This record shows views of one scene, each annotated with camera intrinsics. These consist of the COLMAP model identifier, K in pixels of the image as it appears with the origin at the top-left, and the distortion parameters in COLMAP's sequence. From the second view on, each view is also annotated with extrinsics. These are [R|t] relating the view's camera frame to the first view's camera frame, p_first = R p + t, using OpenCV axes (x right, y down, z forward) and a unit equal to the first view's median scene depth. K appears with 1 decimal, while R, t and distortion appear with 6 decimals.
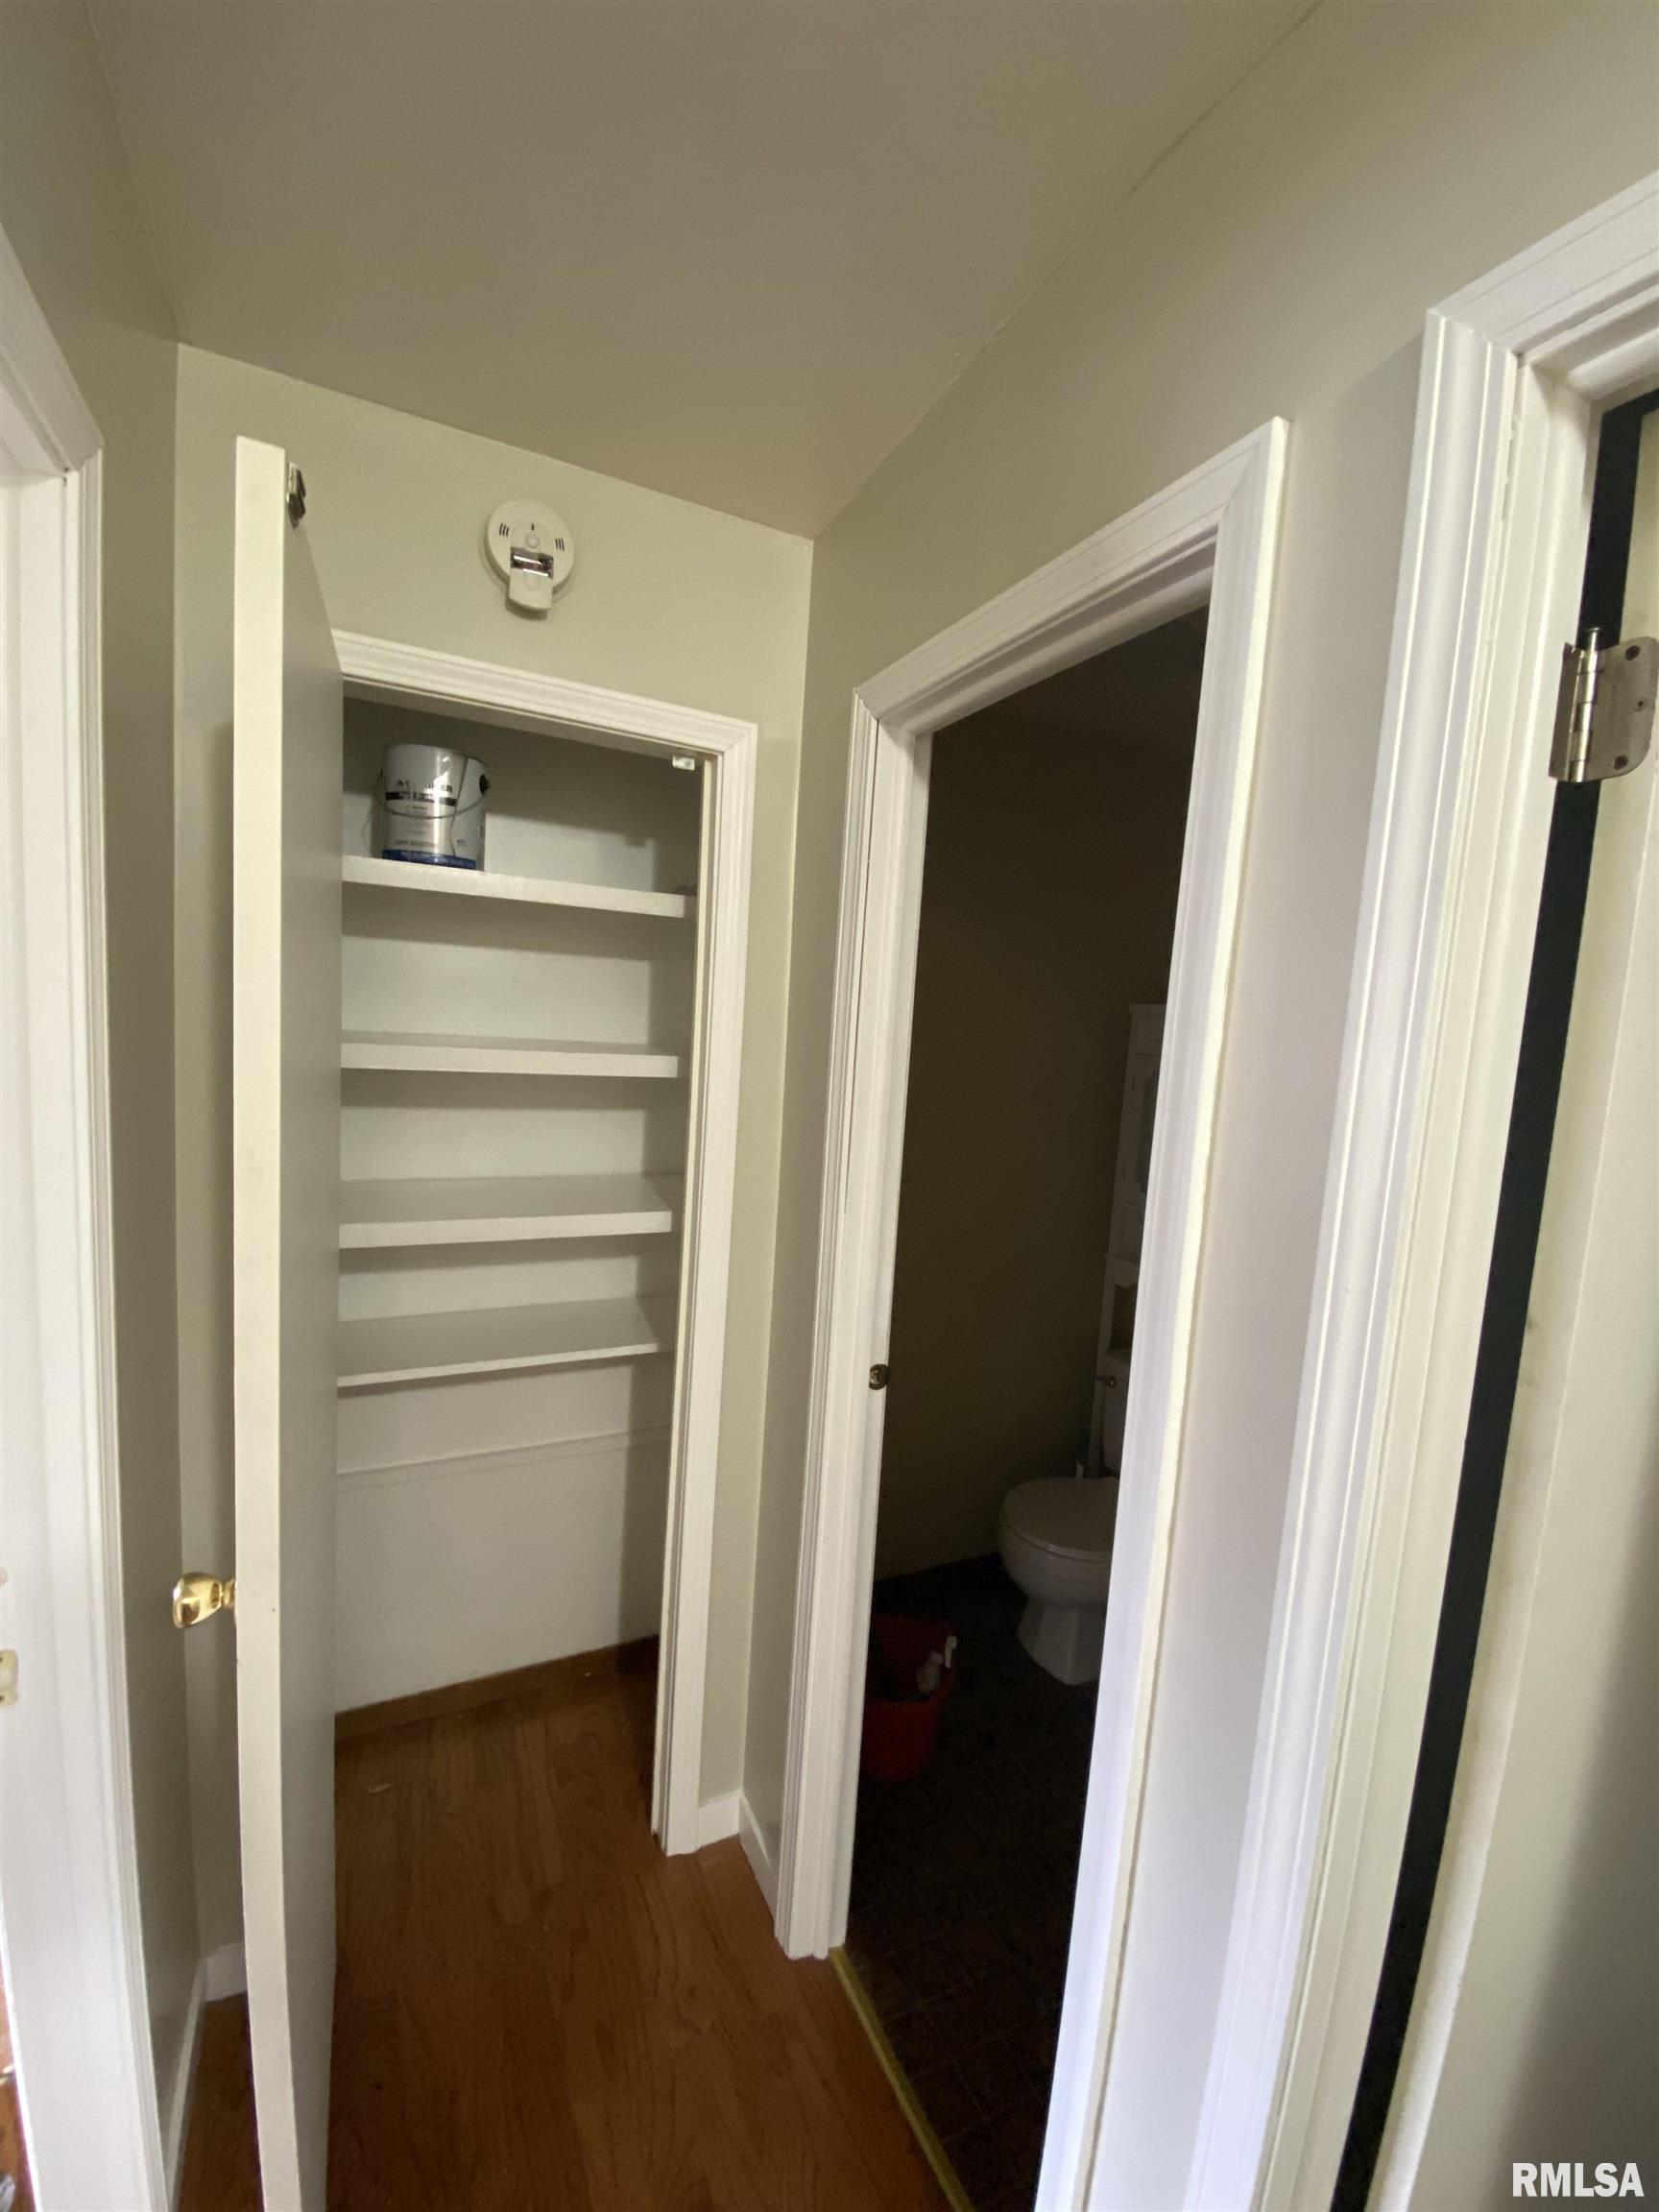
lens RADIAL K [[884.6, 0, 829.5], [0, 884.6, 1106.0], [0, 0, 1]] dist [0.000607, -0.009626]
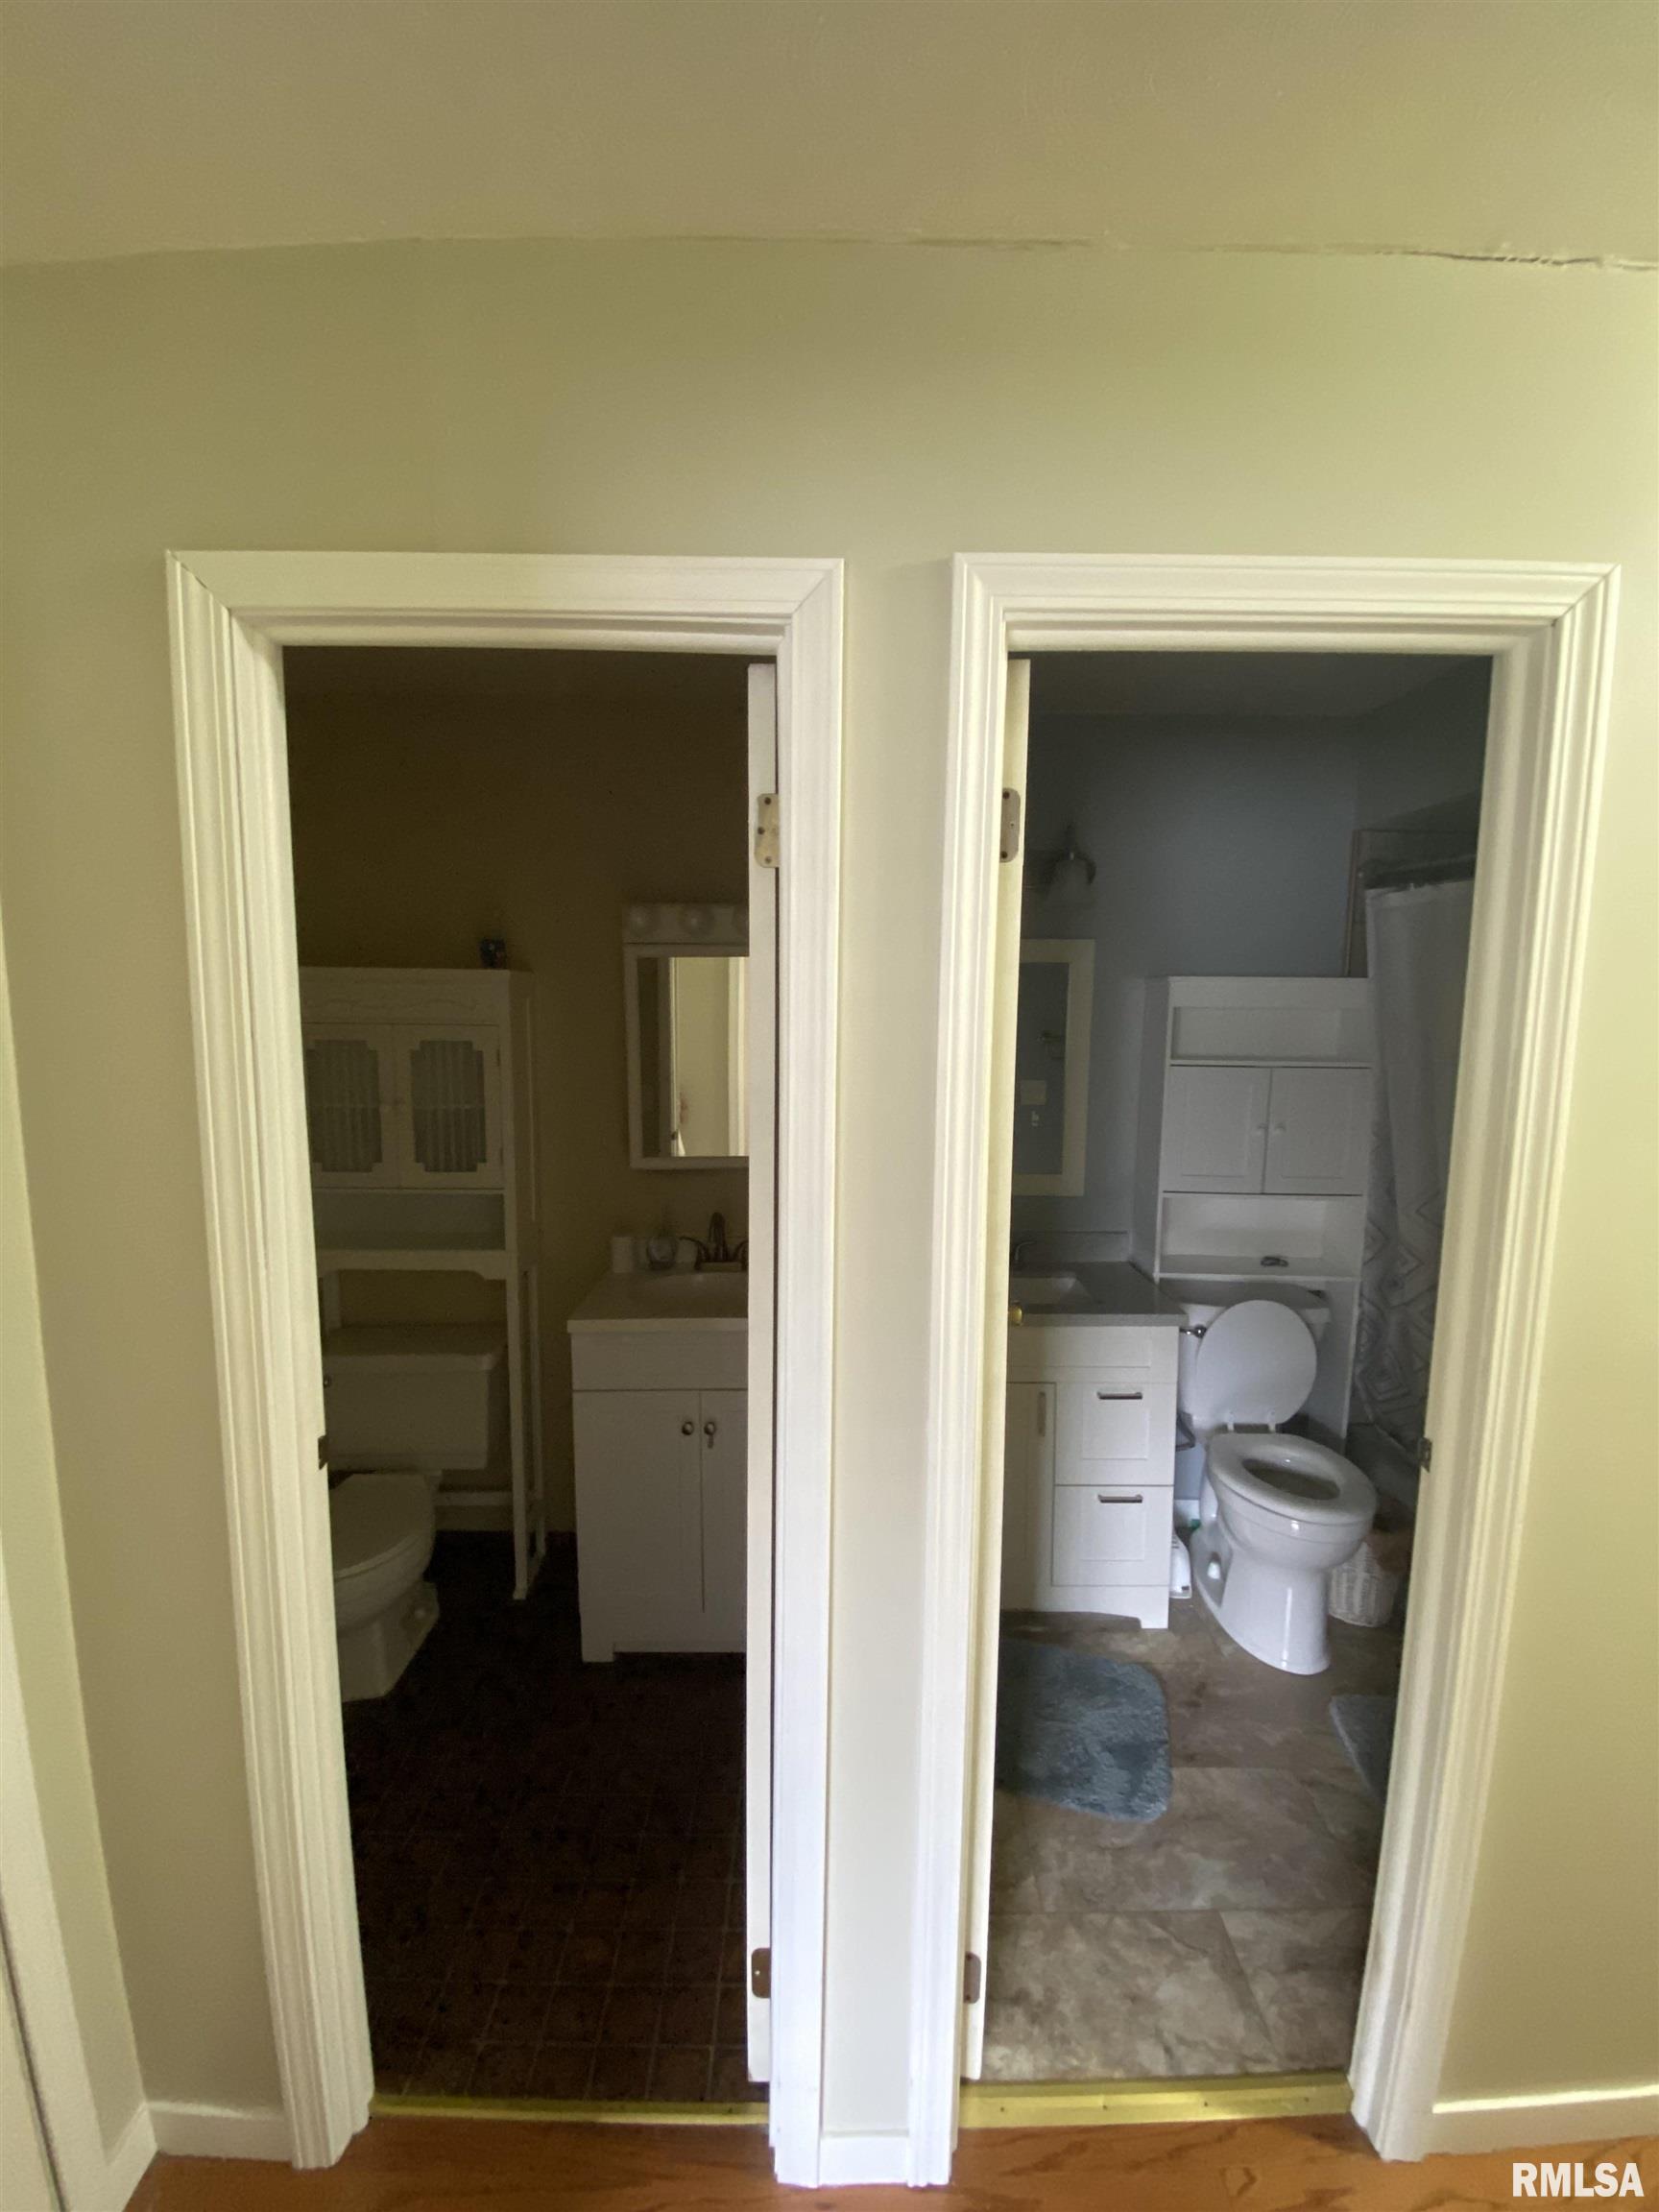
lens RADIAL K [[884.6, 0, 829.5], [0, 884.6, 1106.0], [0, 0, 1]] dist [0.000607, -0.009626]
pose [[0.458867, -0.155083, 0.874866, -0.396141], [0.099346, 0.987430, 0.122930, -0.058803], [-0.882933, 0.030506, 0.468506, 0.197841]]
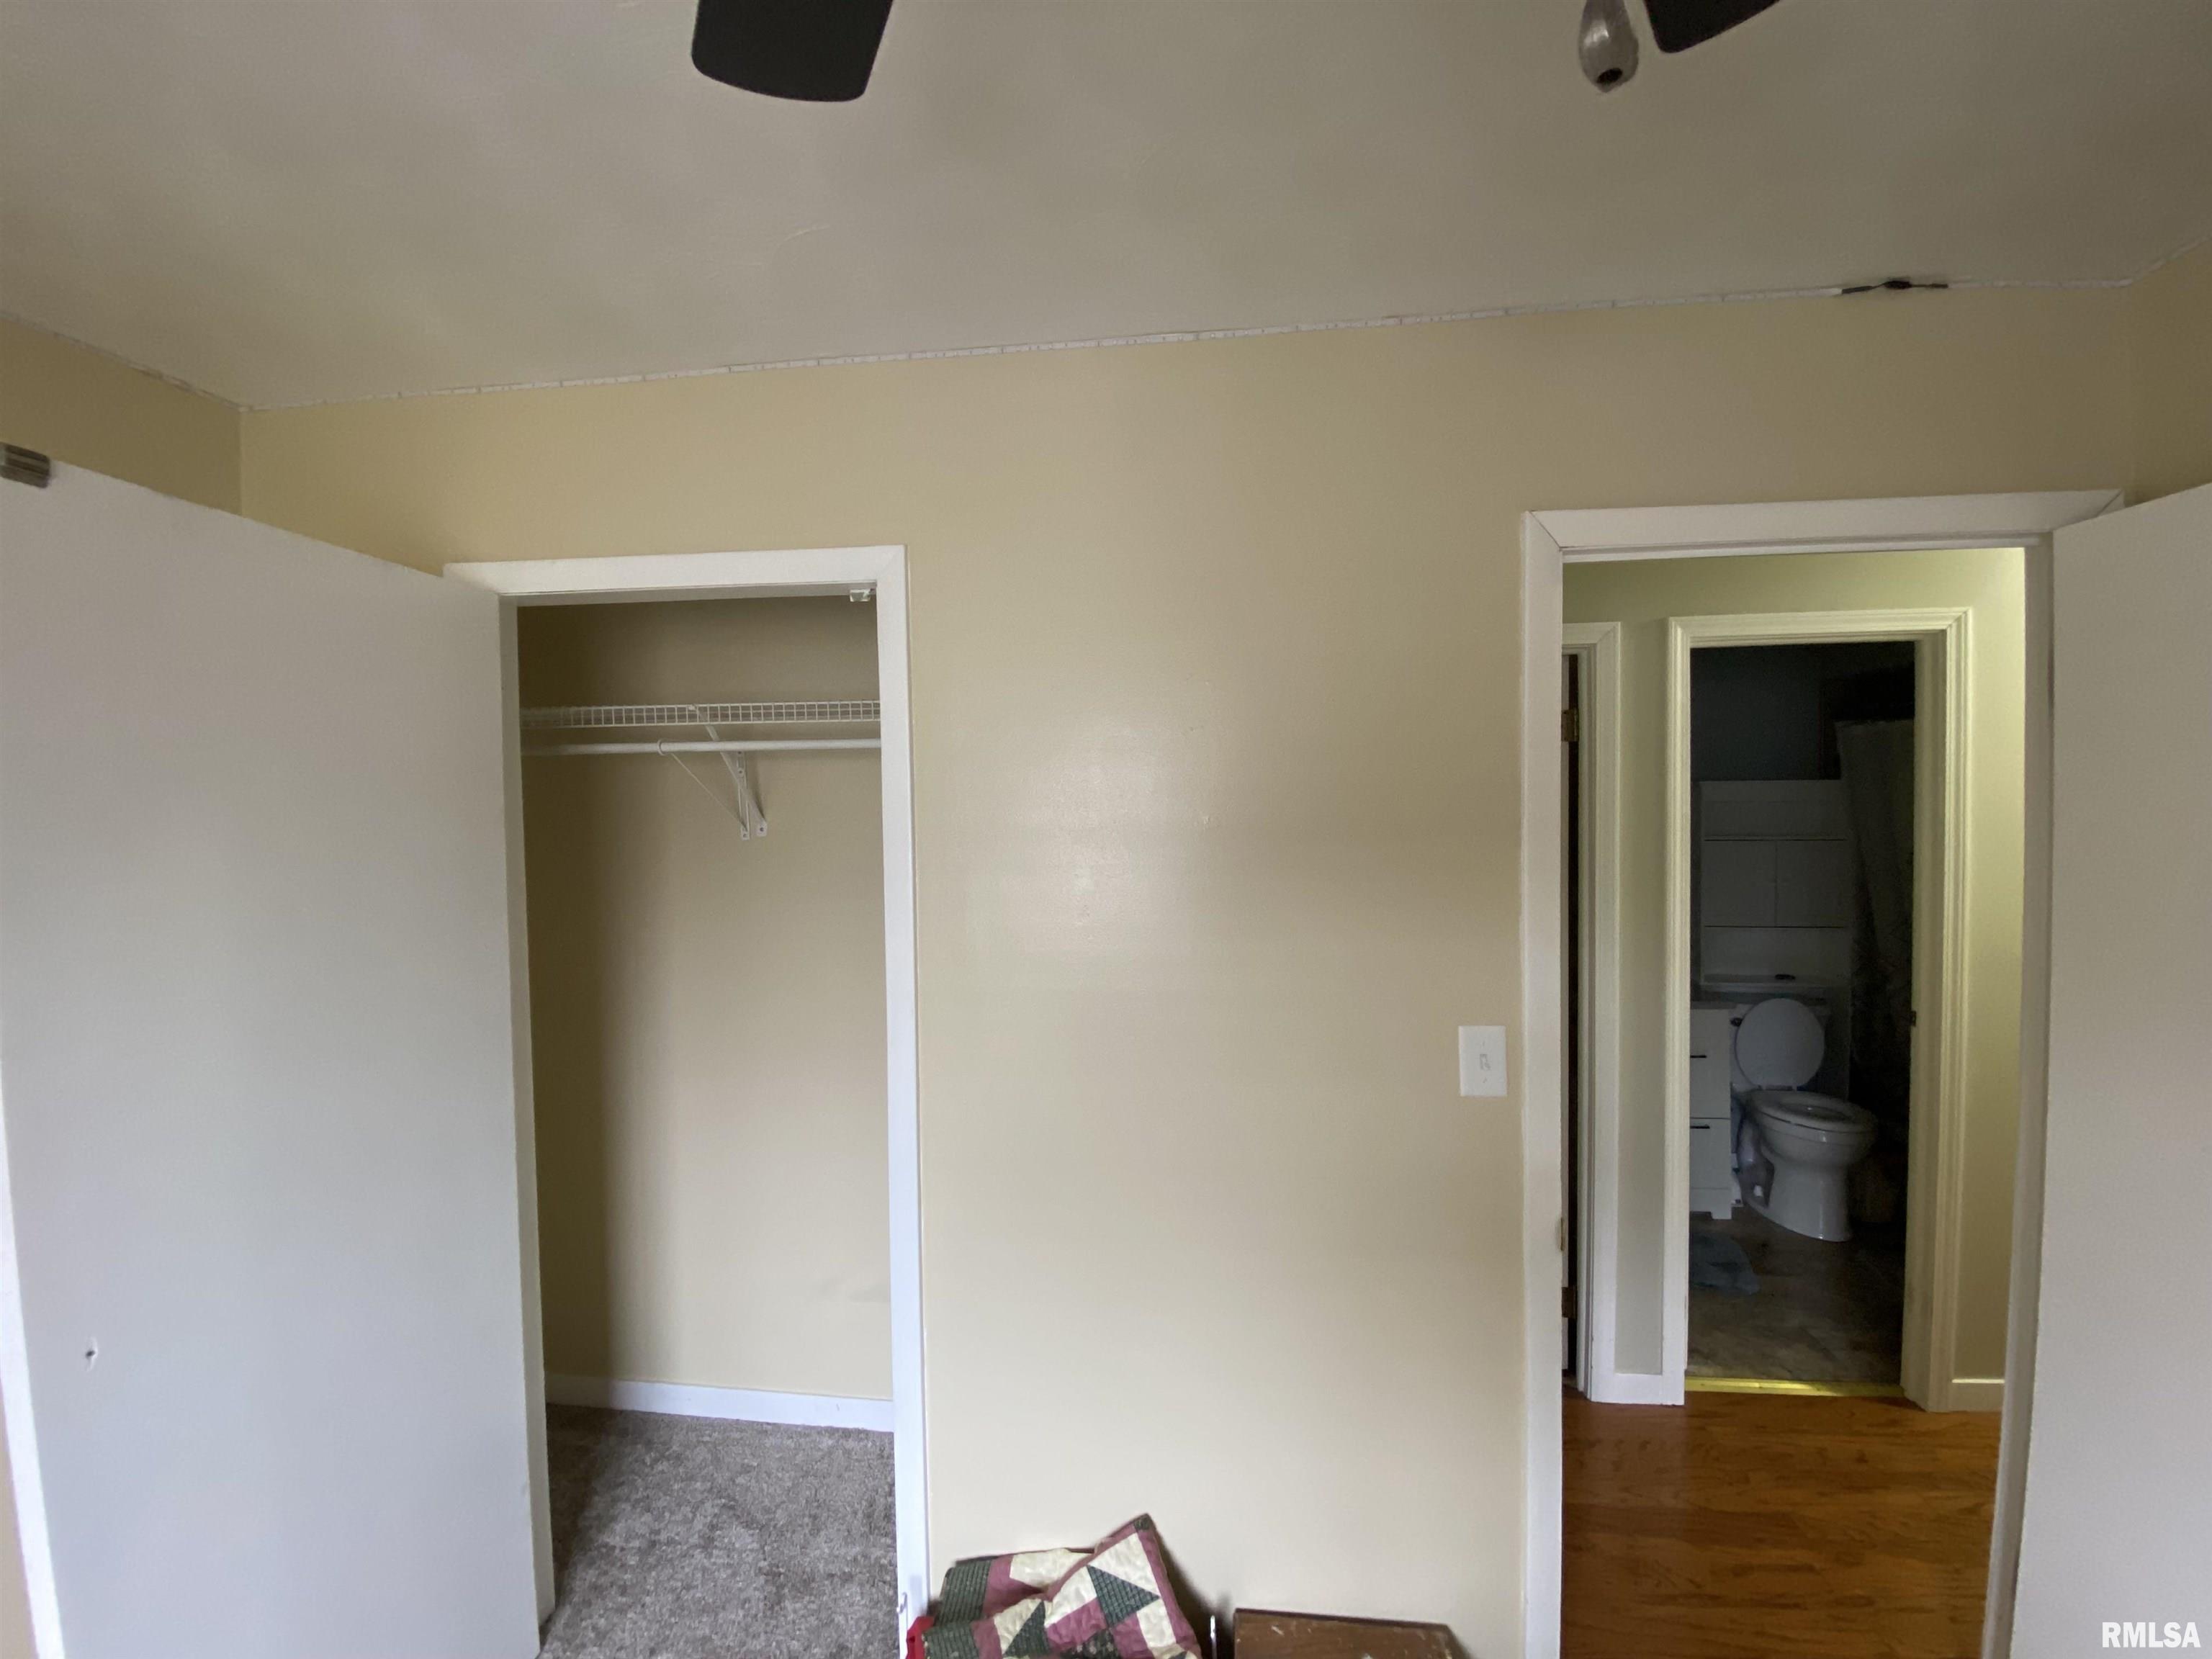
lens RADIAL K [[884.6, 0, 1106.0], [0, 884.6, 829.5], [0, 0, 1]] dist [0.000607, -0.009626]
pose [[0.561403, -0.084391, 0.823228, -1.624564], [0.121096, 0.992456, 0.019158, -0.147334], [-0.818634, 0.088934, 0.567388, 0.372044]]
